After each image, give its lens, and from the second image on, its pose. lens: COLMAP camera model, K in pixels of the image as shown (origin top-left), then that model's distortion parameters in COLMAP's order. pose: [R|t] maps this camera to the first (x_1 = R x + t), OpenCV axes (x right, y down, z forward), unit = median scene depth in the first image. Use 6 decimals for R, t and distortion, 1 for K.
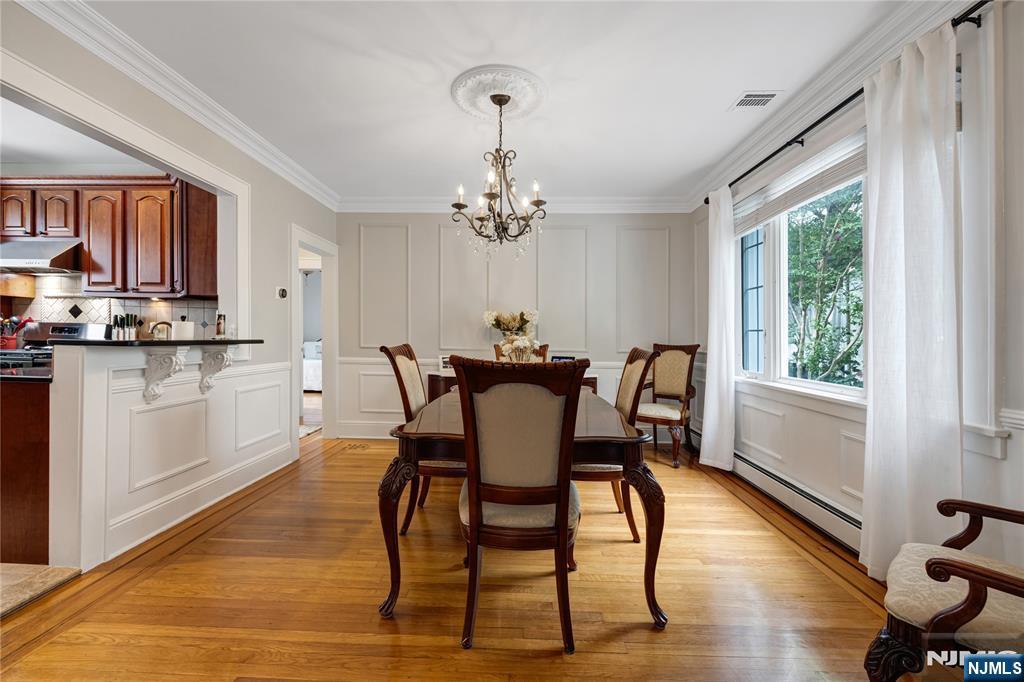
lens RADIAL K [[418.3, 0, 508.1], [0, 418.3, 344.1], [0, 0, 1]] dist [-0.002337, -0.000655]
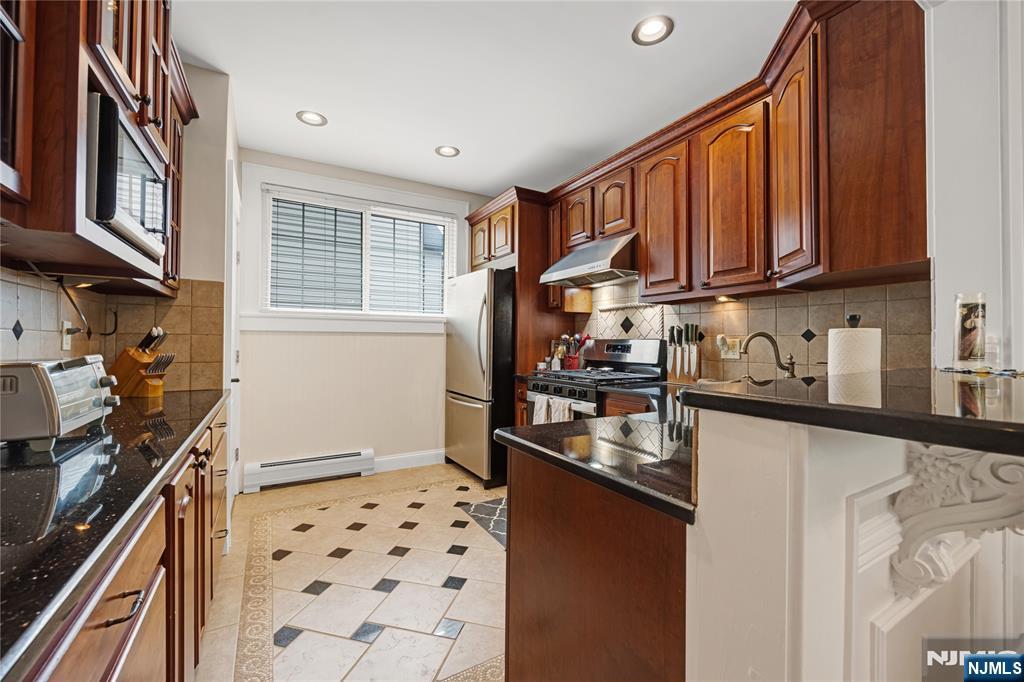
lens RADIAL K [[418.3, 0, 507.9], [0, 418.3, 342.2], [0, 0, 1]] dist [-0.002337, -0.000655]
pose [[0.529361, -0.022552, -0.848097, -0.475796], [-0.002284, 0.999605, -0.028007, -0.021702], [0.848393, 0.016763, 0.529101, 0.374814]]
